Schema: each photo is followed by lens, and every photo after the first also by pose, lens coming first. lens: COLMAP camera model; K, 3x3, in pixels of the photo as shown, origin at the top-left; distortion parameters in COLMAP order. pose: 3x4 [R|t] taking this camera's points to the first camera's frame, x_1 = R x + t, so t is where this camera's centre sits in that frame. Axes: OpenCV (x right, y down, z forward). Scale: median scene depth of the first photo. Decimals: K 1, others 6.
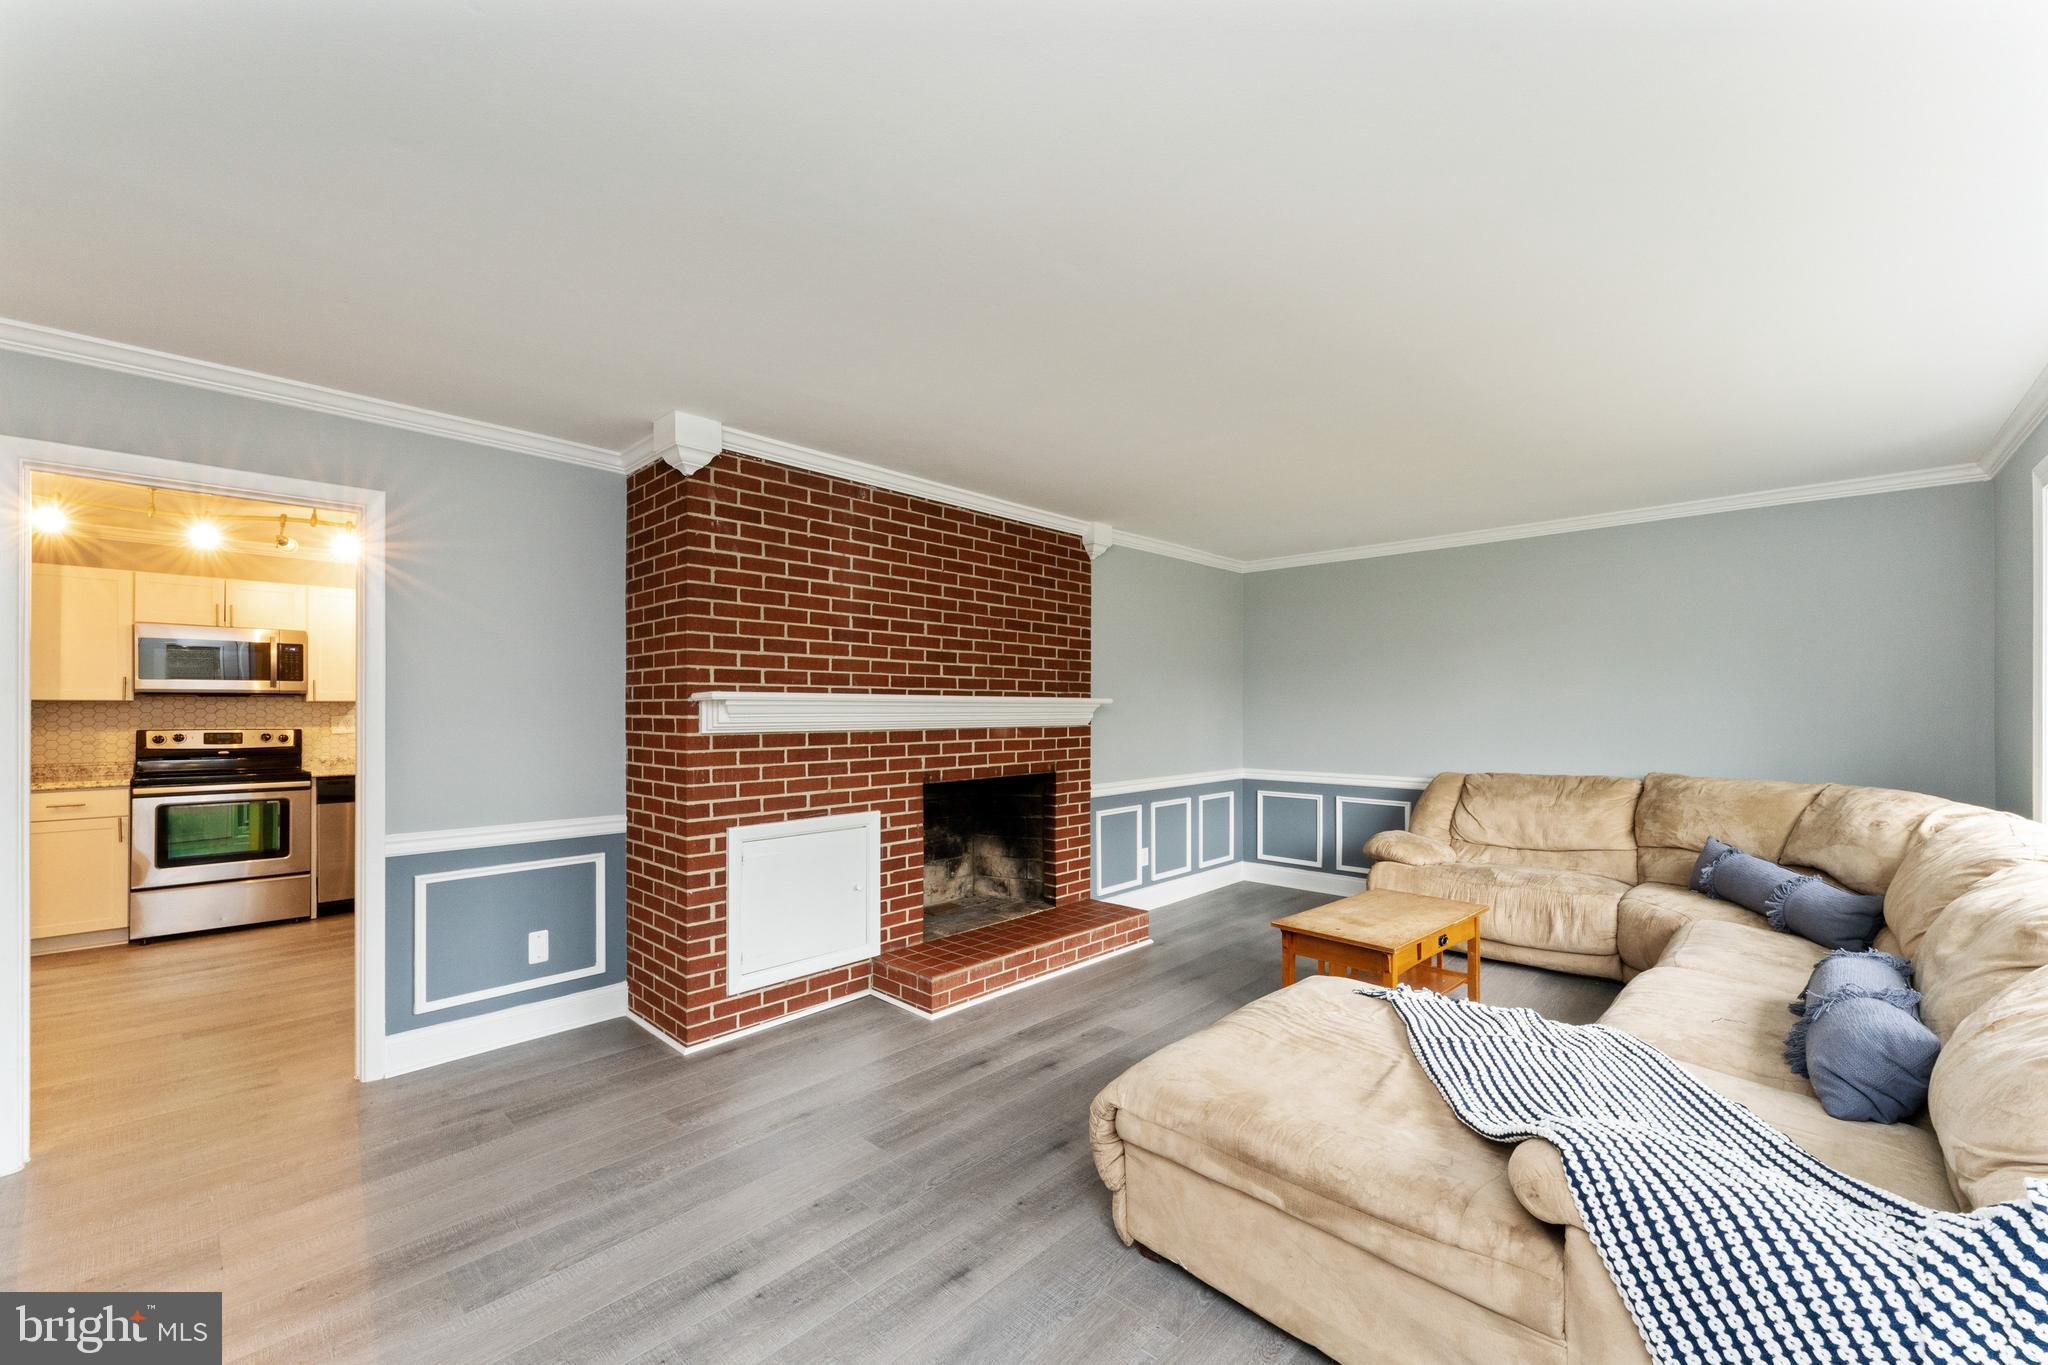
lens RADIAL K [[812.0, 0, 1027.2], [0, 812.0, 696.4], [0, 0, 1]] dist [0.001794, -0.000223]
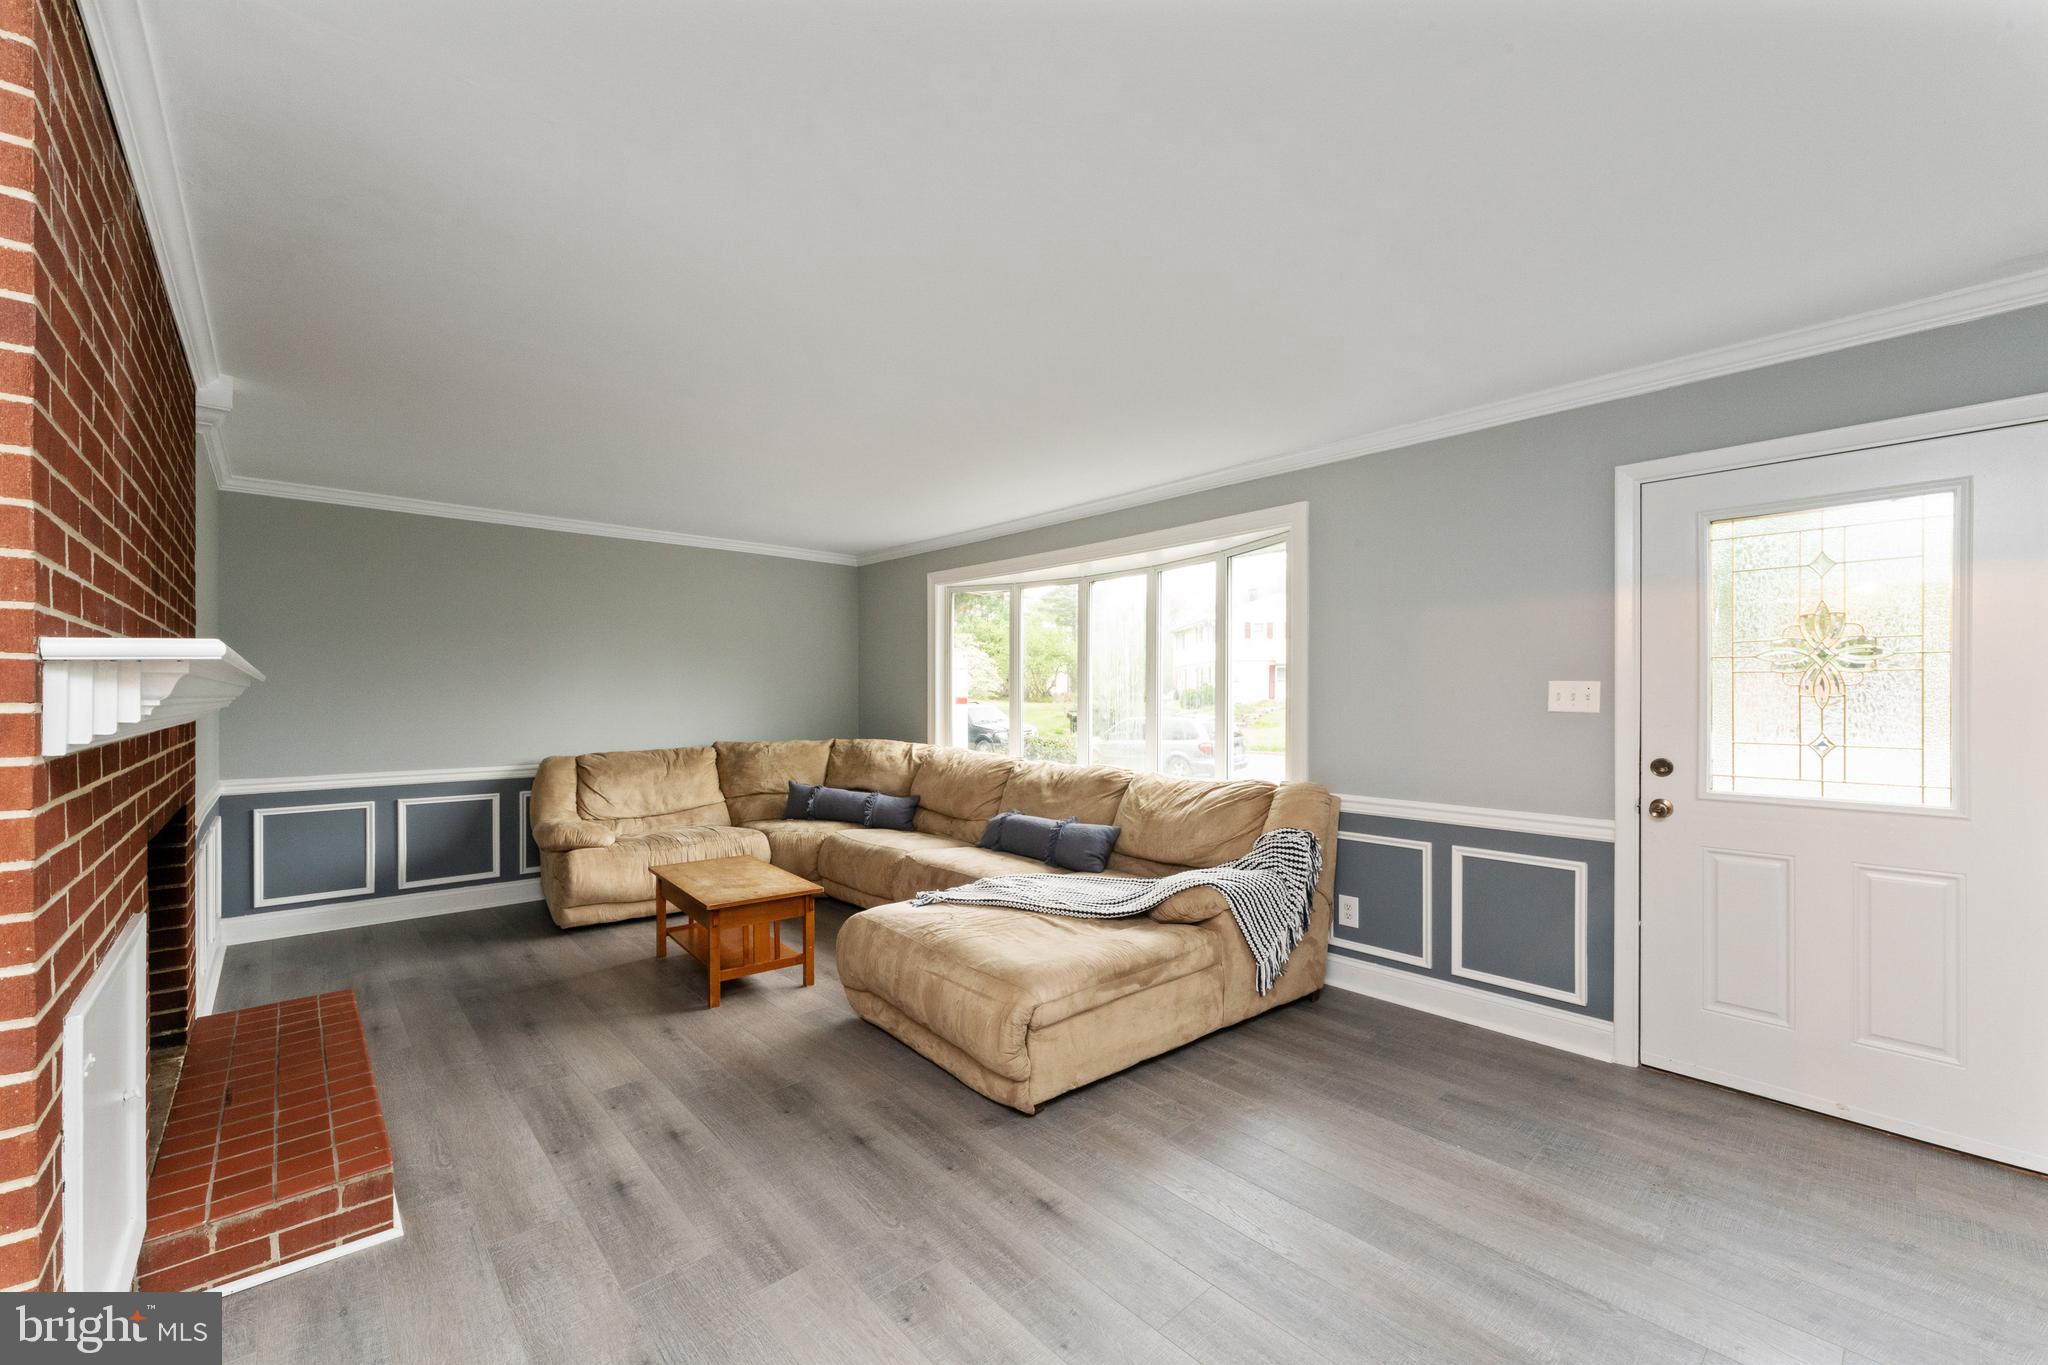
lens RADIAL K [[826.3, 0, 1017.5], [0, 826.3, 687.3], [0, 0, 1]] dist [0.001710, 0.000219]
pose [[0.082516, 0.009797, 0.996542, -0.713459], [-0.015957, 0.999836, -0.008508, 0.013156], [-0.996462, -0.015200, 0.082659, 0.565249]]
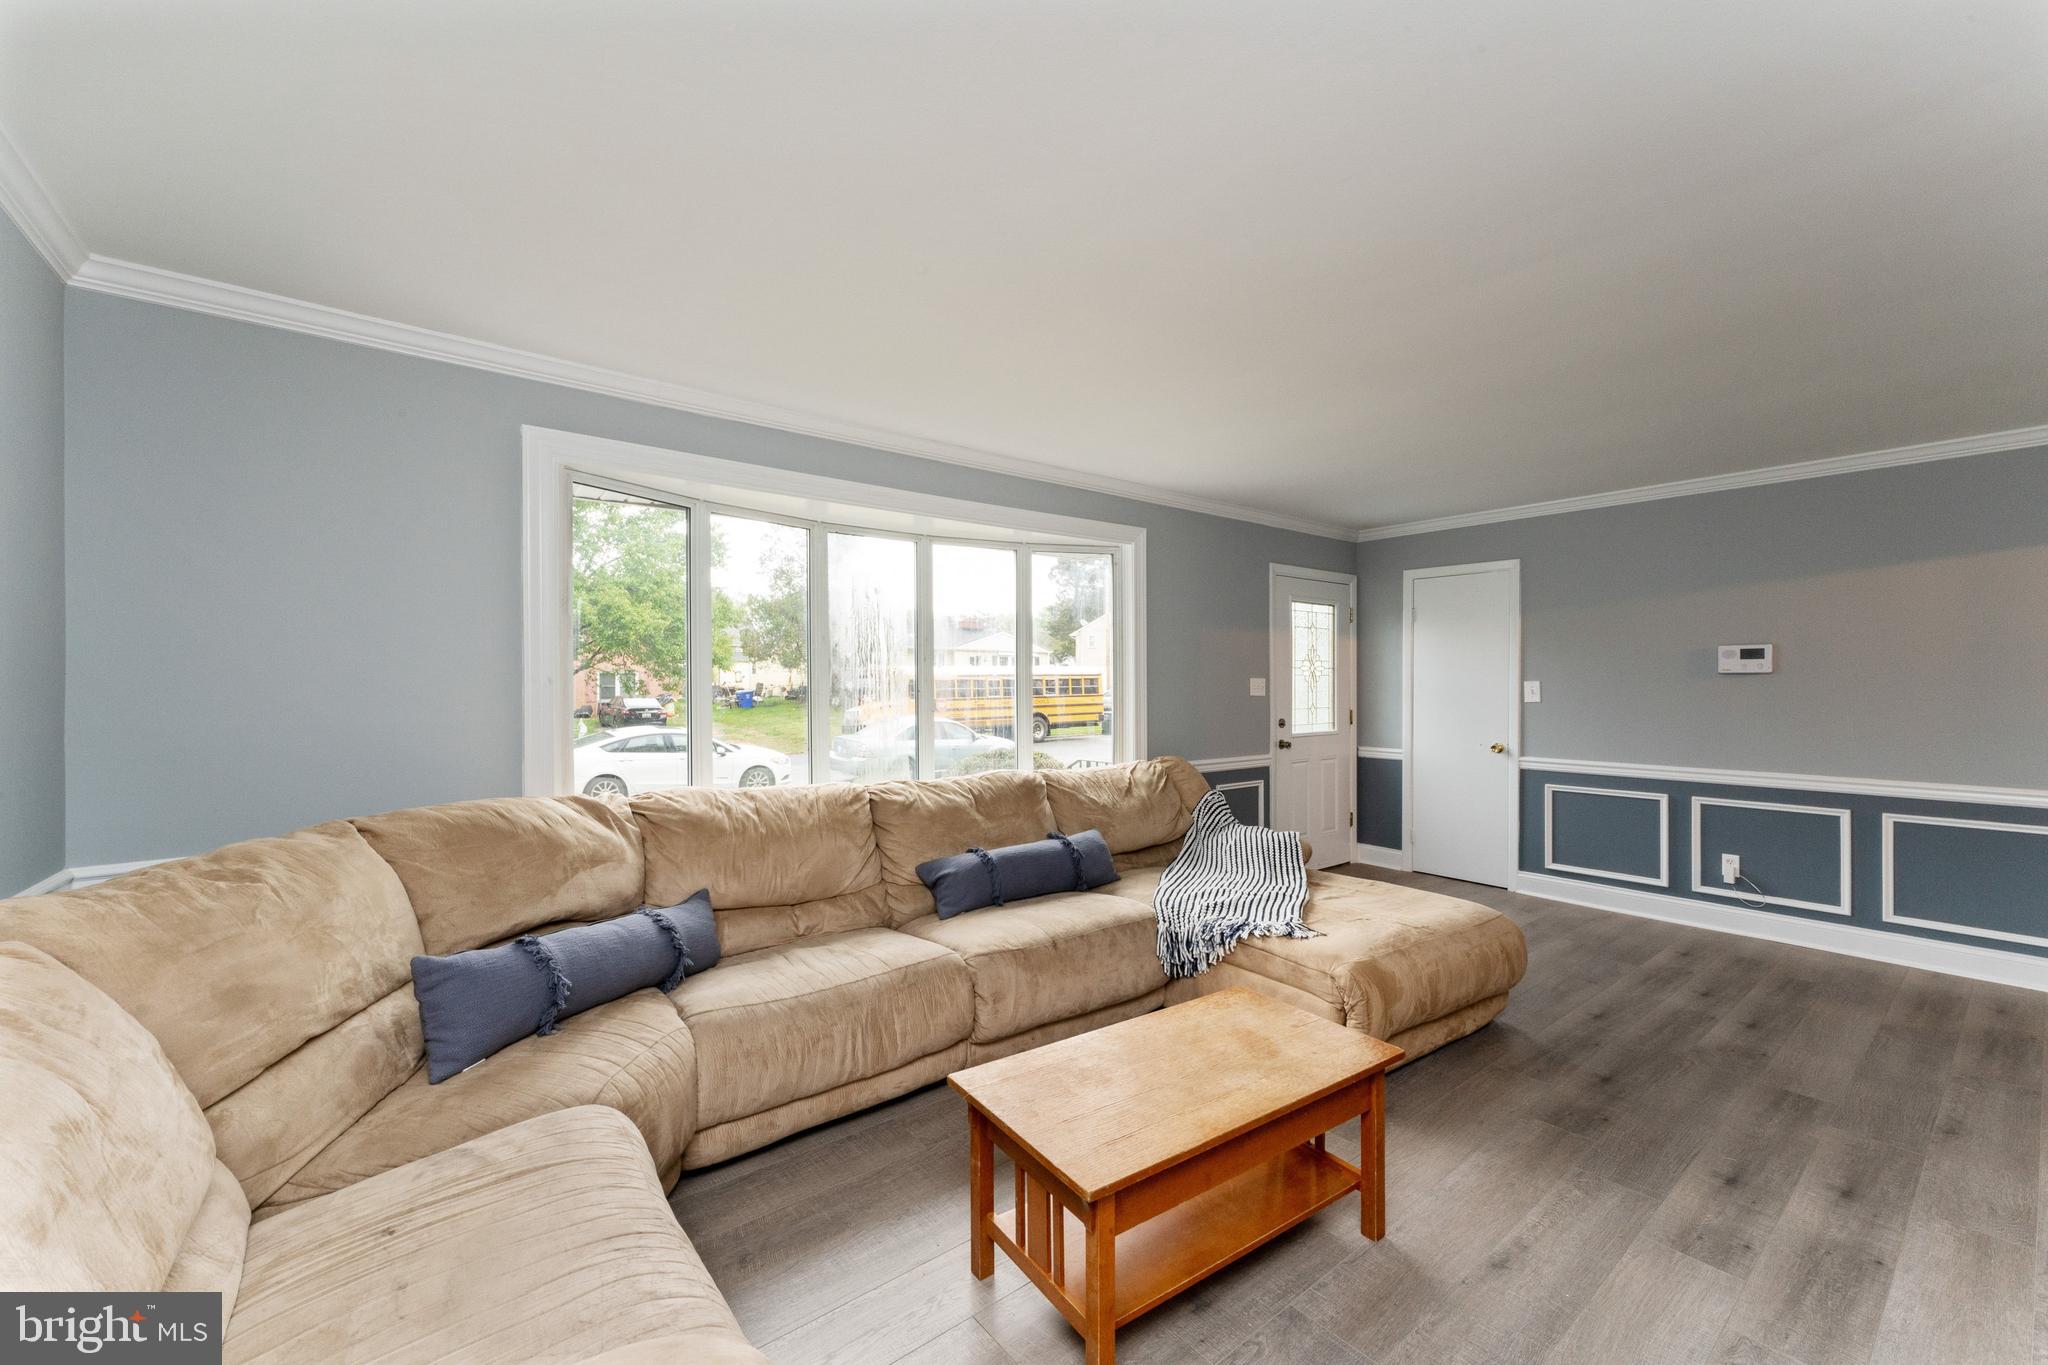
lens RADIAL K [[812.0, 0, 1027.2], [0, 812.0, 696.4], [0, 0, 1]] dist [0.001794, -0.000223]
pose [[-0.989940, 0.001874, 0.141478, 0.507361], [0.001970, 0.999998, 0.000538, 0.022596], [-0.141477, 0.000812, -0.989941, 1.687435]]
